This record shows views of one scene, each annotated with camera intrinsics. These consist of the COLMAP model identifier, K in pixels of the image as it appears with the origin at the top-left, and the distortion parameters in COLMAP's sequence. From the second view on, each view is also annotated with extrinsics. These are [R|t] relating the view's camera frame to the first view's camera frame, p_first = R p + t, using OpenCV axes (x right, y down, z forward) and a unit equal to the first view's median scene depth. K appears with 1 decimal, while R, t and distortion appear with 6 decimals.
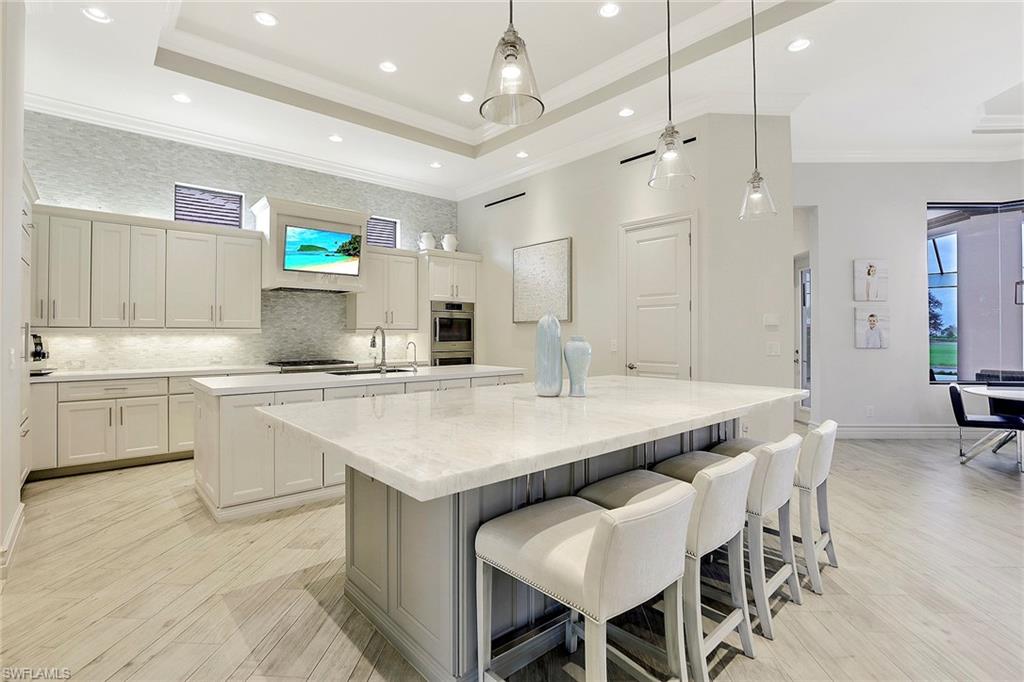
lens RADIAL K [[476.9, 0, 510.7], [0, 476.9, 337.5], [0, 0, 1]] dist [-0.025645, 0.003207]
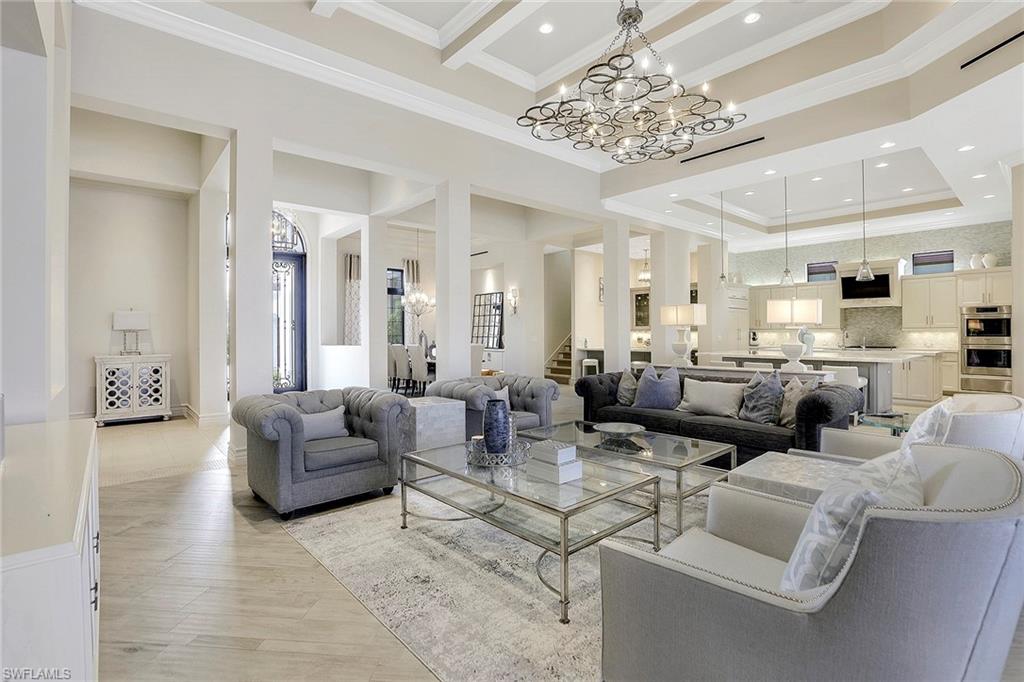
lens RADIAL K [[476.9, 0, 513.3], [0, 476.9, 331.3], [0, 0, 1]] dist [-0.025645, 0.003207]
pose [[-0.003080, 0.003183, -0.999990, 1.262007], [0.002838, 0.999991, 0.003174, -0.015009], [0.999991, -0.002829, -0.003089, -0.315997]]
